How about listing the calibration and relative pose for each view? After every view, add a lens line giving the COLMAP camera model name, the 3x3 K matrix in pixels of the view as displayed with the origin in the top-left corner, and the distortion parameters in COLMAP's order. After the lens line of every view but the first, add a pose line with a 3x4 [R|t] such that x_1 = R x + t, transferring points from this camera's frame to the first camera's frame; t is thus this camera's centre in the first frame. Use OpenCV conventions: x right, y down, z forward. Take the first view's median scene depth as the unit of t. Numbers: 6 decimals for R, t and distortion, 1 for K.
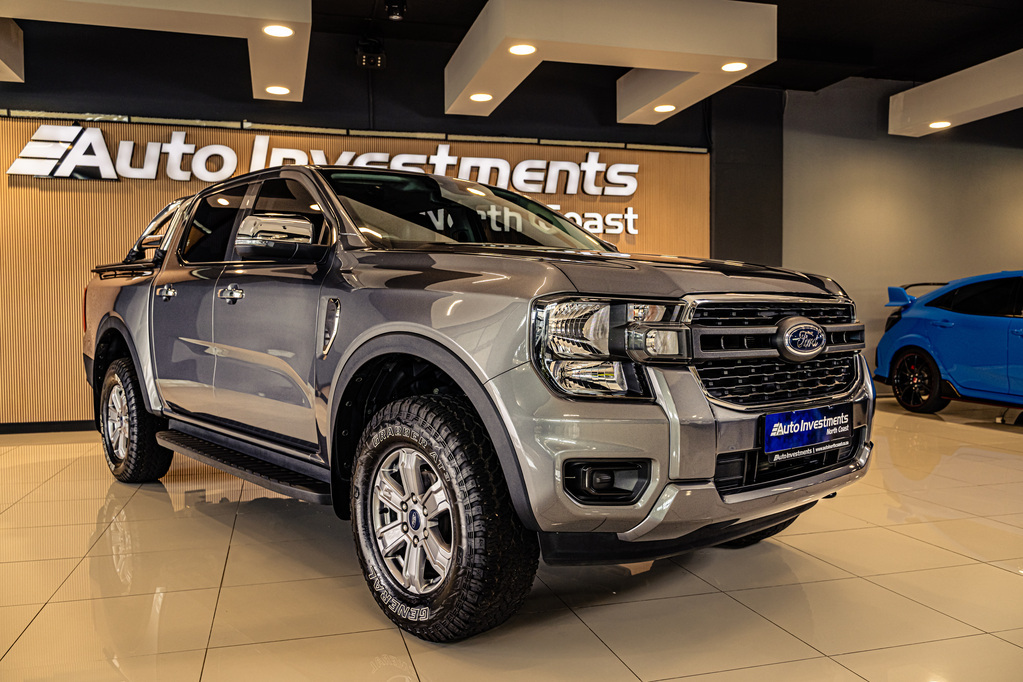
lens RADIAL K [[807.3, 0, 503.2], [0, 807.3, 342.7], [0, 0, 1]] dist [0.008089, -0.019931]
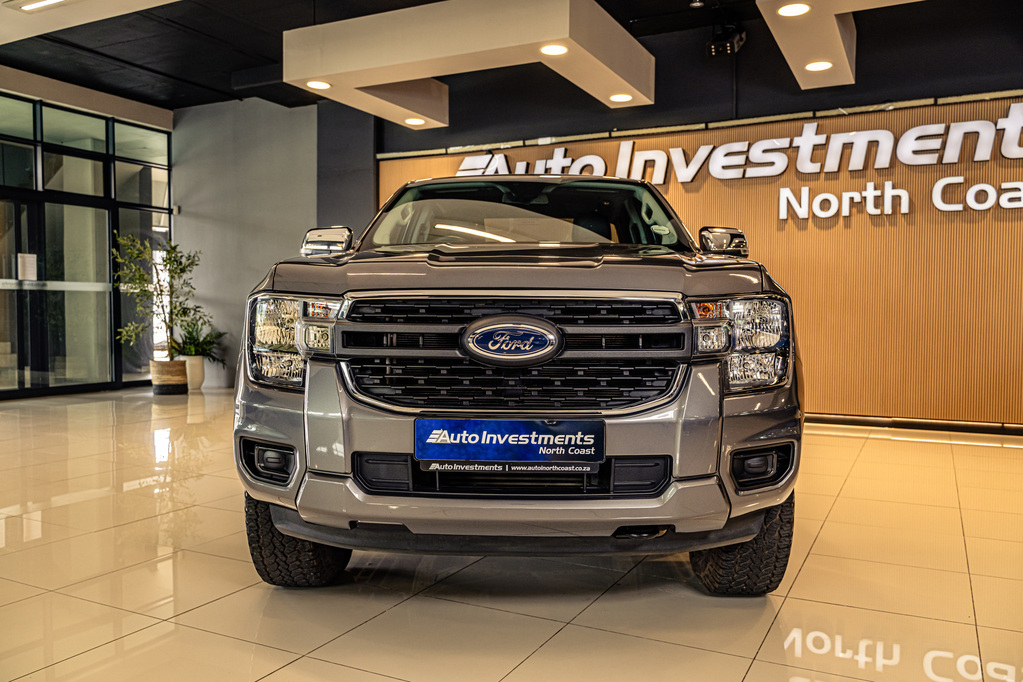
lens RADIAL K [[807.3, 0, 516.3], [0, 807.3, 345.7], [0, 0, 1]] dist [0.008089, -0.019931]
pose [[0.737083, 0.037882, -0.674739, 0.332076], [-0.031560, 0.999268, 0.021626, -0.006181], [0.675064, 0.005355, 0.737739, 0.122664]]
